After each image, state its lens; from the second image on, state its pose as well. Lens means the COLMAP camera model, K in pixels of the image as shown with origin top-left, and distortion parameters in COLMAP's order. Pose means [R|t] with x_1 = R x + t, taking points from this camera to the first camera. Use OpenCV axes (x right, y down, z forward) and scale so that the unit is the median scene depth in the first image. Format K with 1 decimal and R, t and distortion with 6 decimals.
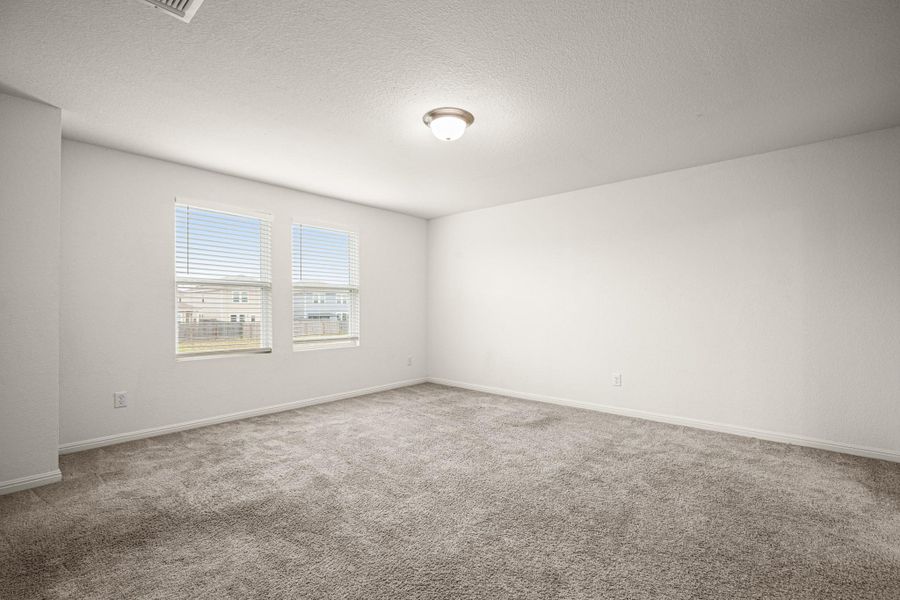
lens RADIAL K [[413.9, 0, 453.8], [0, 413.9, 308.6], [0, 0, 1]] dist [-0.000010, 0.000170]
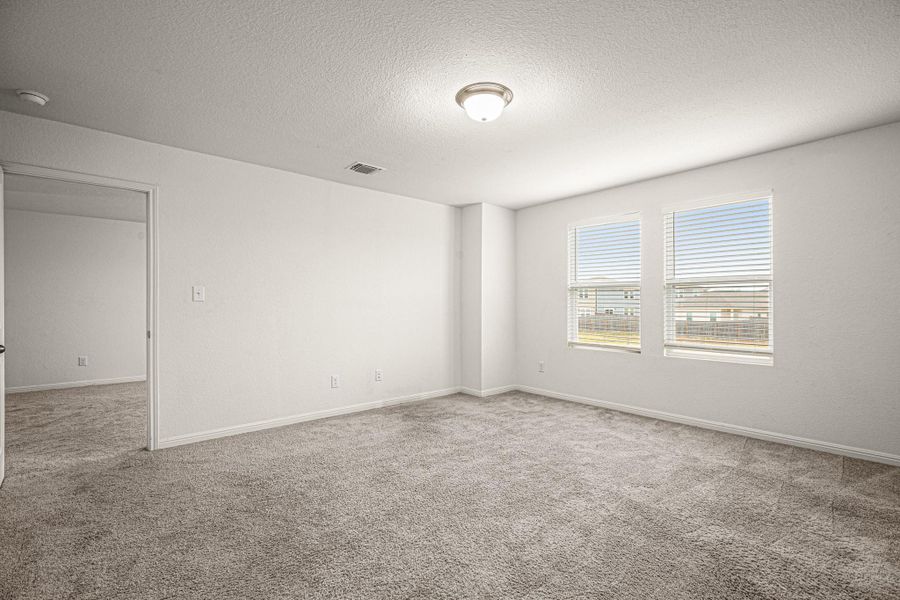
lens RADIAL K [[413.9, 0, 453.8], [0, 413.9, 308.6], [0, 0, 1]] dist [-0.000010, 0.000170]
pose [[-0.166560, 0.001442, -0.986030, 0.700931], [-0.004203, 0.999989, 0.002172, 0.002217], [0.986022, 0.004506, -0.166552, 0.867274]]
